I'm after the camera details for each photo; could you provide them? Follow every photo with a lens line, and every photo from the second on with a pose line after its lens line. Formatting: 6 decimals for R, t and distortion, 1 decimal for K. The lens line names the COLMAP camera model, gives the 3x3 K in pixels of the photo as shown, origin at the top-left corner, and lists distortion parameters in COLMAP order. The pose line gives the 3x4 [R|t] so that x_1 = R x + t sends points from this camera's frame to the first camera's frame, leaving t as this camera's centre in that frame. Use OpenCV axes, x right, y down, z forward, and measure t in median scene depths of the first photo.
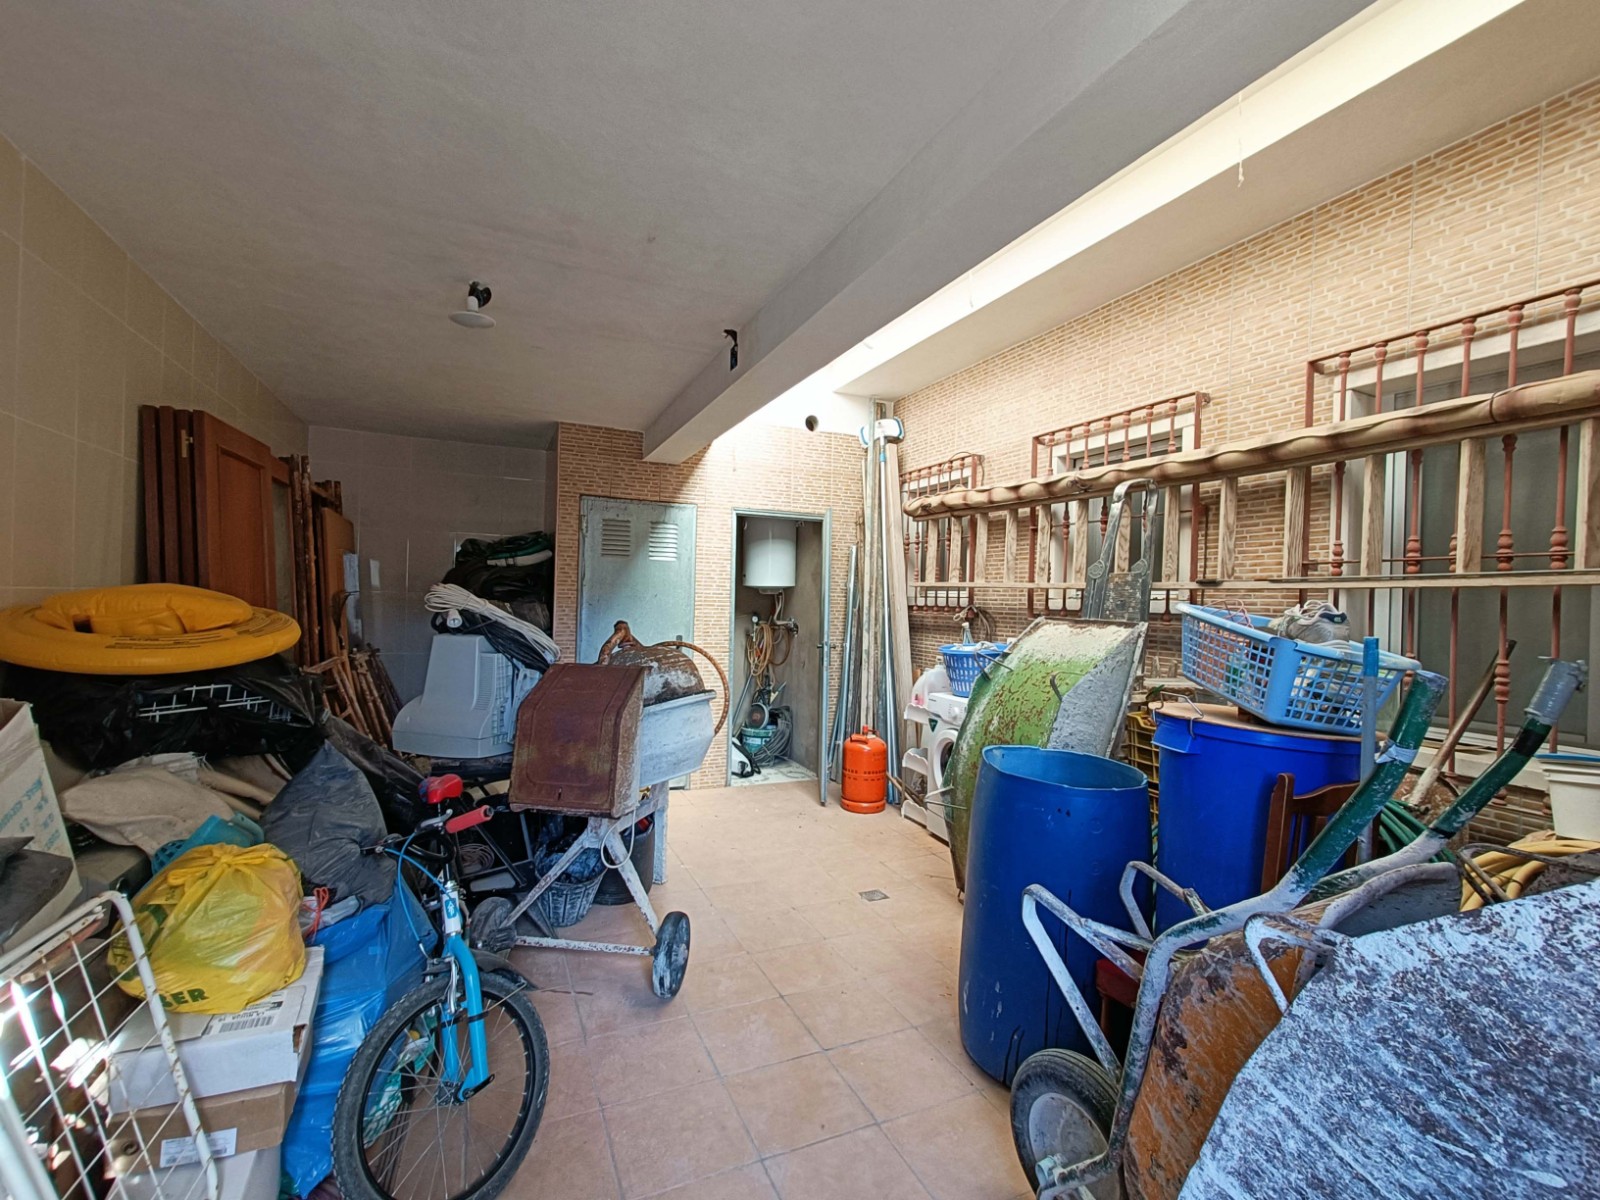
lens RADIAL K [[718.4, 0, 800.1], [0, 718.4, 600.4], [0, 0, 1]] dist [0.005604, 0.000144]
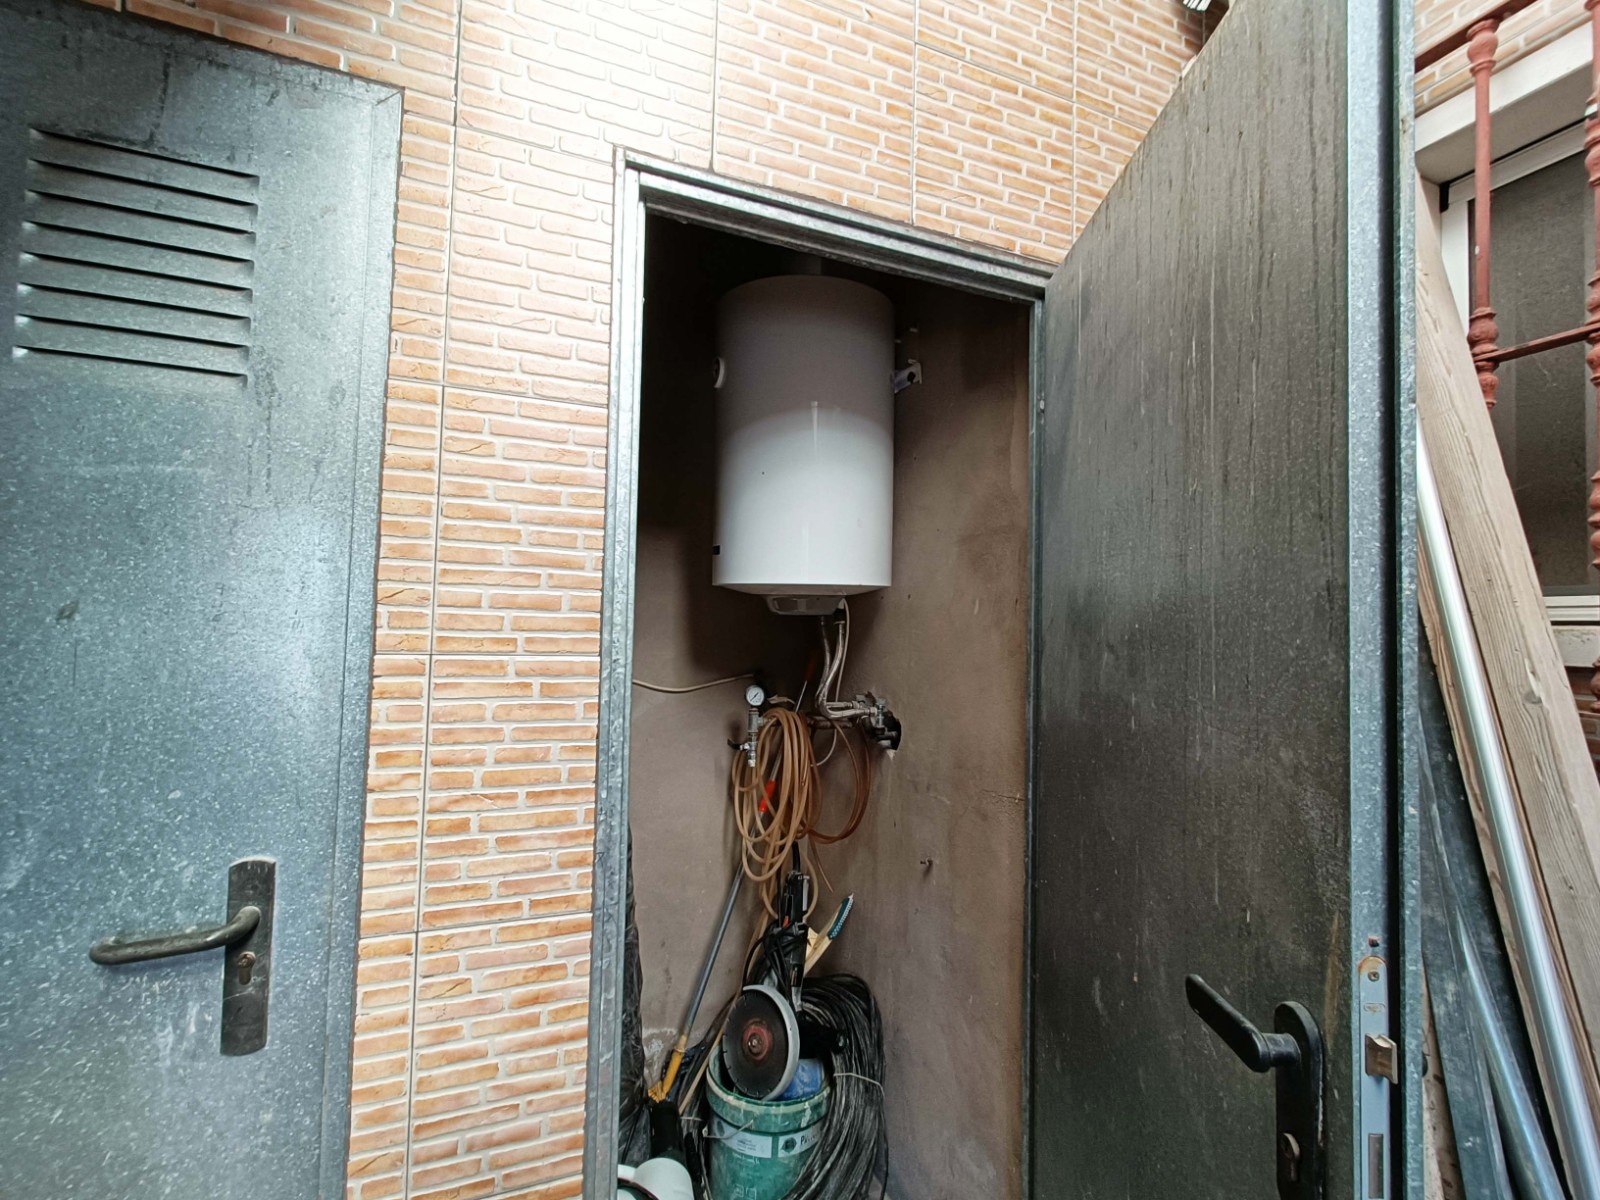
lens RADIAL K [[718.4, 0, 798.2], [0, 718.4, 604.3], [0, 0, 1]] dist [0.005604, 0.000144]
pose [[0.999500, -0.003526, -0.031407, -0.034817], [0.002180, 0.999082, -0.042786, -0.000720], [0.031529, 0.042696, 0.998590, 0.699162]]
